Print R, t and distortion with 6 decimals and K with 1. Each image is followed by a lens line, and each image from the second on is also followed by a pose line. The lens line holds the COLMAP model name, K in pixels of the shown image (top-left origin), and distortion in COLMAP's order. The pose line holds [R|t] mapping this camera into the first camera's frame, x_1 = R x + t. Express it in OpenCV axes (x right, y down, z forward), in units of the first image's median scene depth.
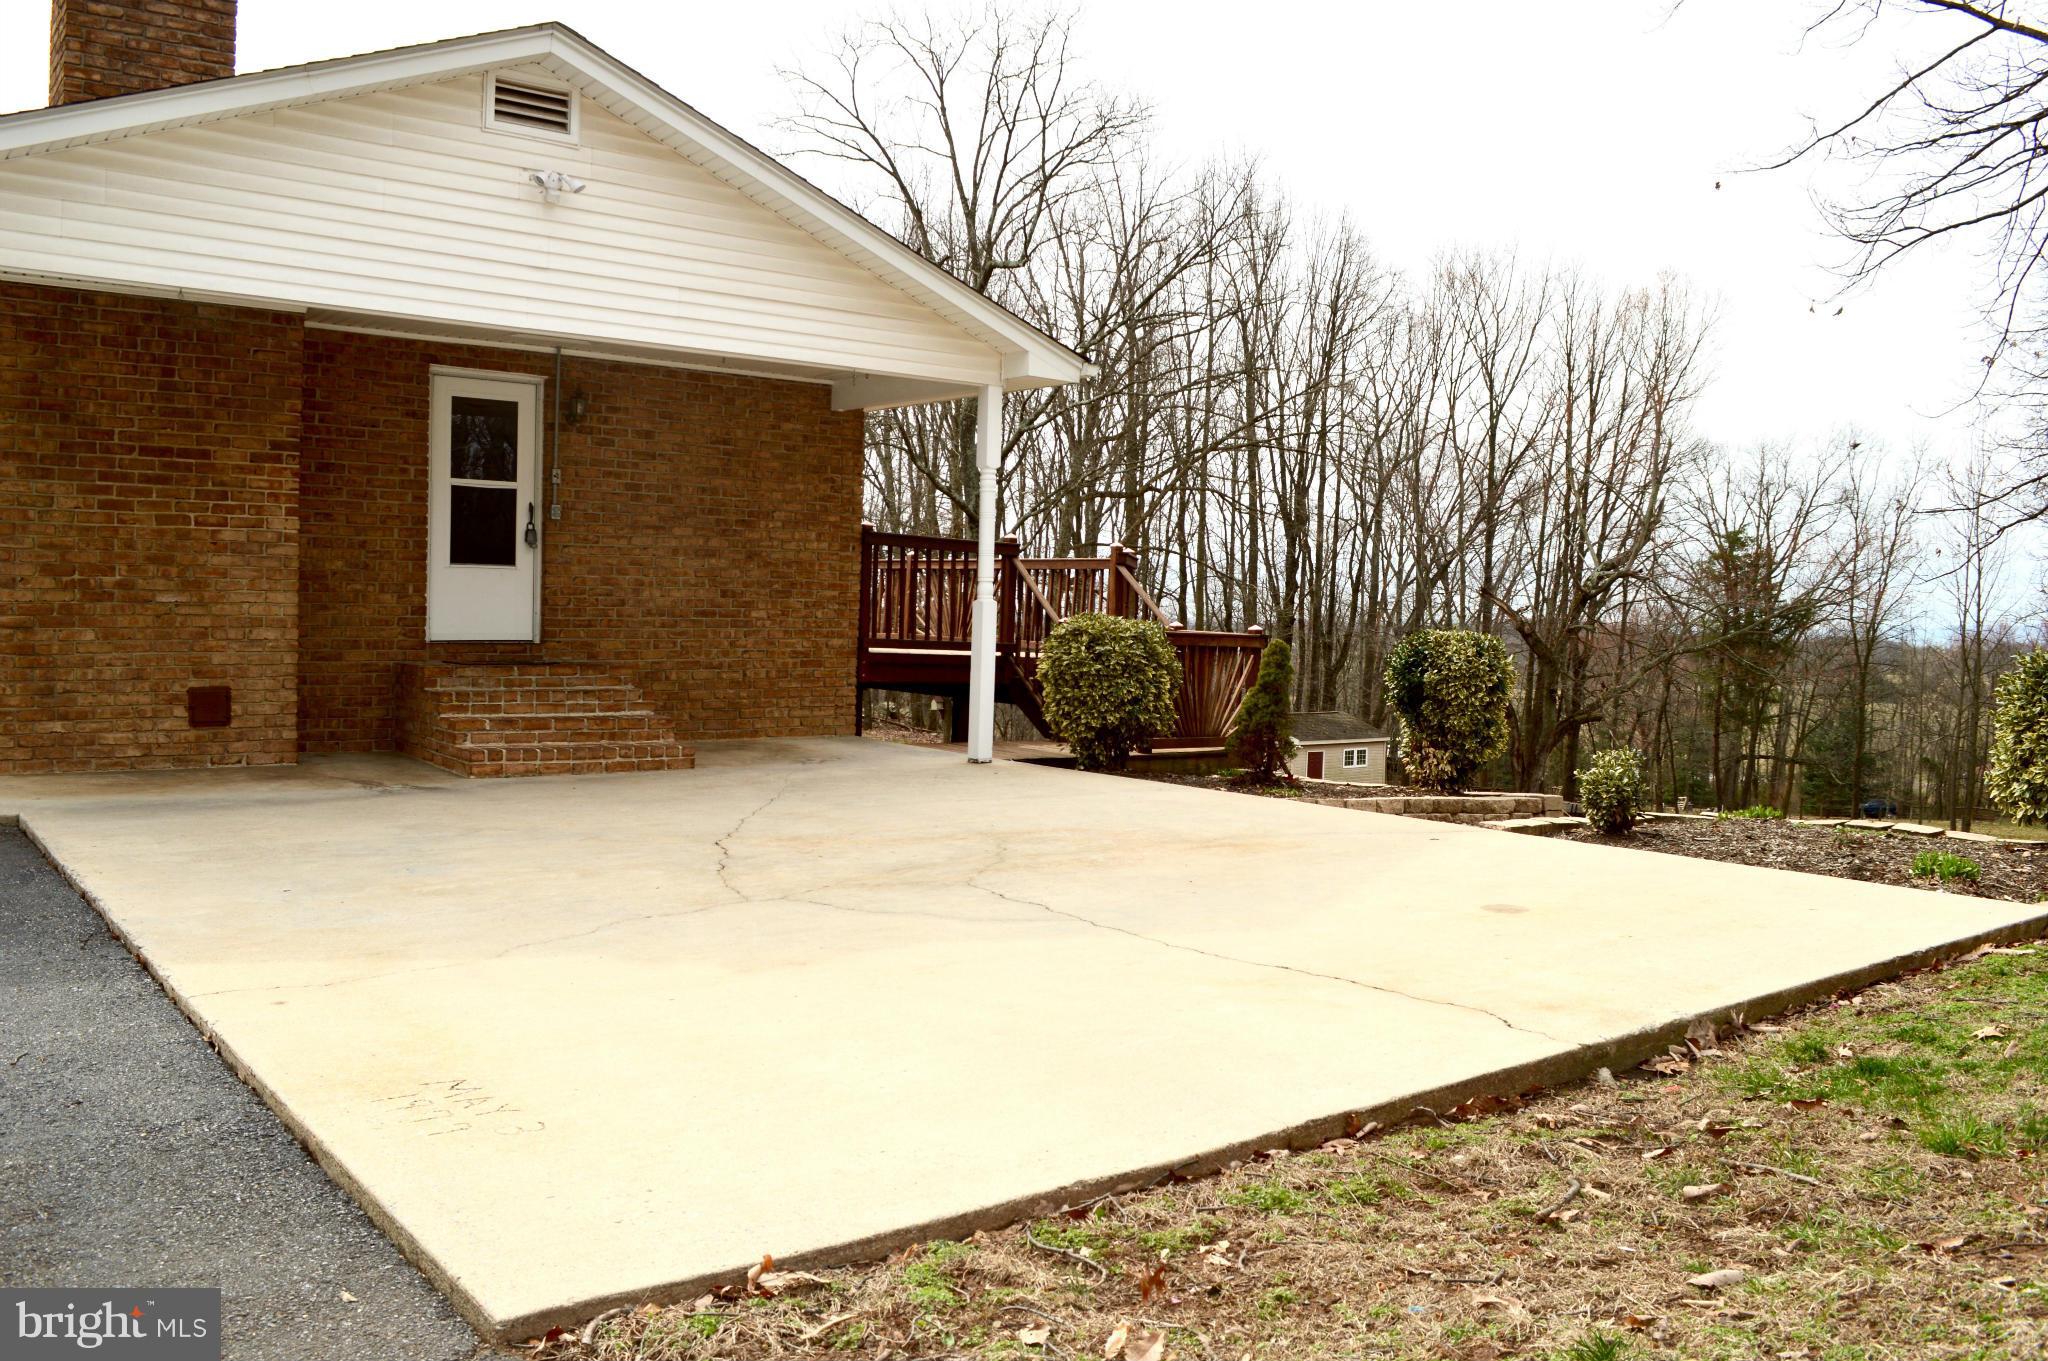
lens RADIAL K [[1640.9, 0, 1024.0], [0, 1640.9, 680.5], [0, 0, 1]] dist [-0.084234, 0.016669]
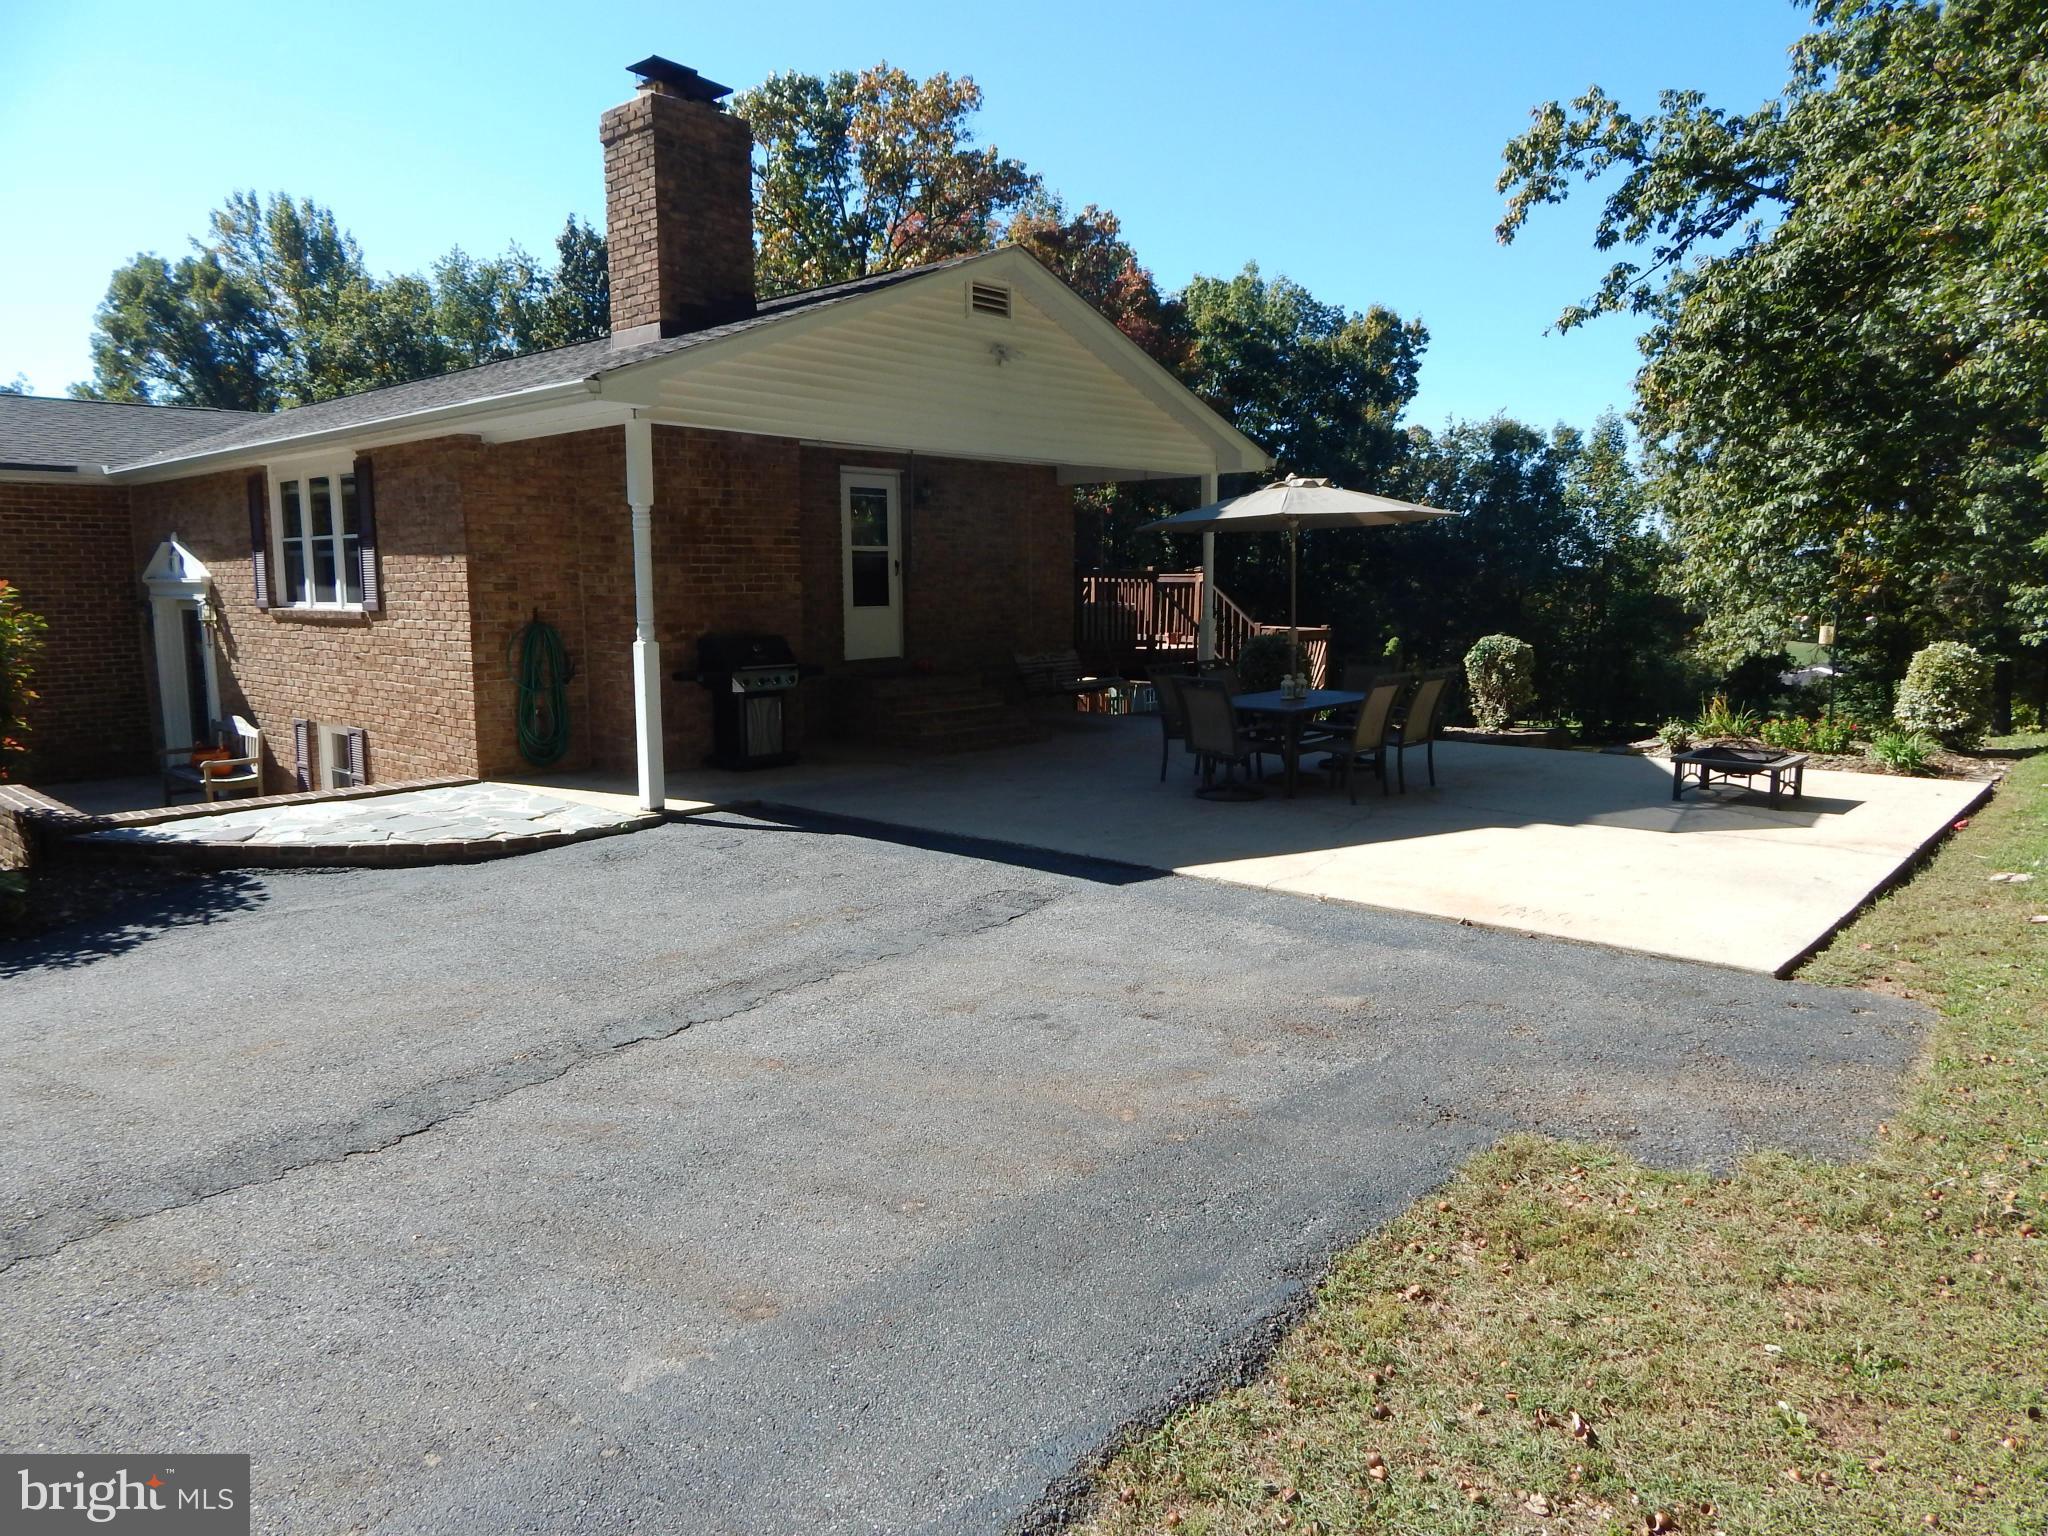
lens RADIAL K [[1356.0, 0, 1024.0], [0, 1356.0, 768.0], [0, 0, 1]] dist [-0.002367, 0.000175]
pose [[0.981658, -0.054846, 0.182590, -0.487327], [0.036335, 0.993994, 0.103227, -0.054100], [-0.187155, -0.094700, 0.977755, -0.238154]]
